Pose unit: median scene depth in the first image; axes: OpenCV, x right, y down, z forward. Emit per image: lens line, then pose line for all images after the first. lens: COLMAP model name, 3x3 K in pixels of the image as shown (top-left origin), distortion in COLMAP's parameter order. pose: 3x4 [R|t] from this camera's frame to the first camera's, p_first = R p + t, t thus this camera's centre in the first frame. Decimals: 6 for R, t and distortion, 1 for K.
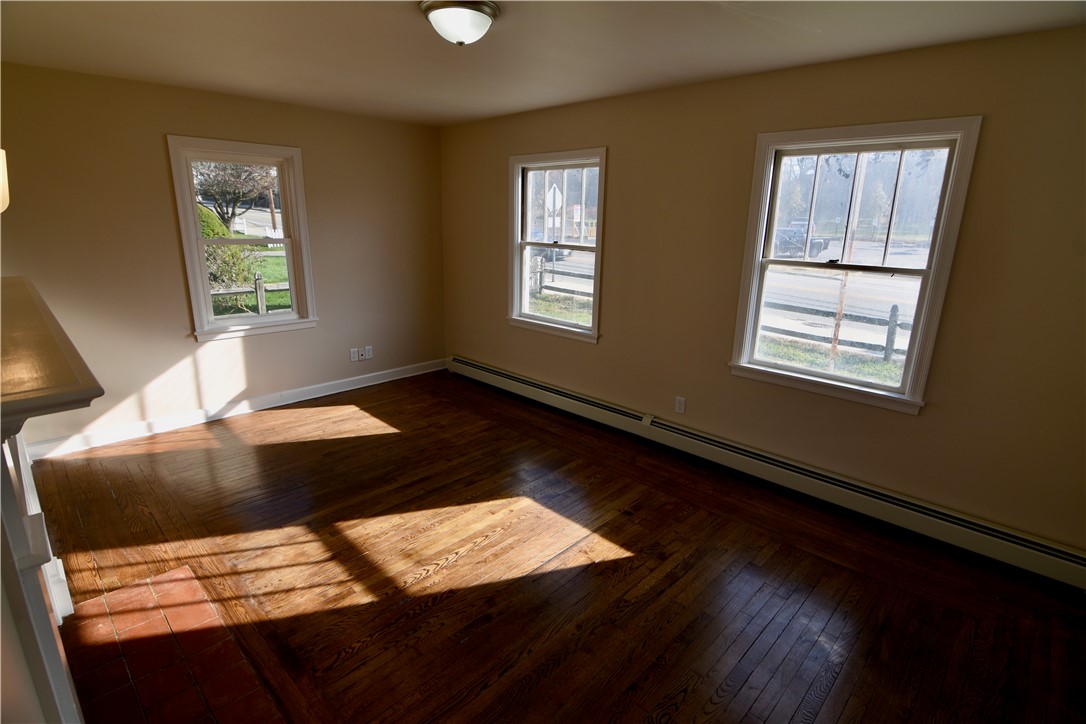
lens RADIAL K [[527.7, 0, 543.0], [0, 527.7, 362.0], [0, 0, 1]] dist [-0.003325, -0.010668]
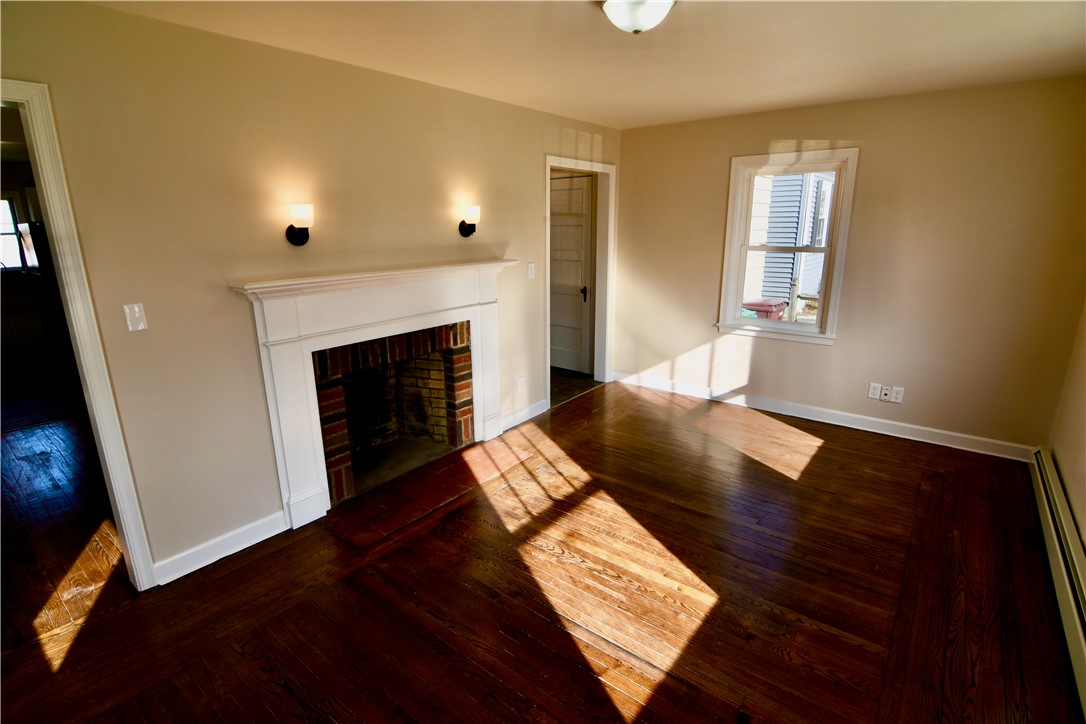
lens RADIAL K [[527.7, 0, 543.0], [0, 527.7, 362.0], [0, 0, 1]] dist [-0.003325, -0.010668]
pose [[0.092624, 0.229981, -0.968777, 0.481145], [-0.250118, 0.947137, 0.200930, -0.117399], [0.963775, 0.223698, 0.145250, 0.482409]]
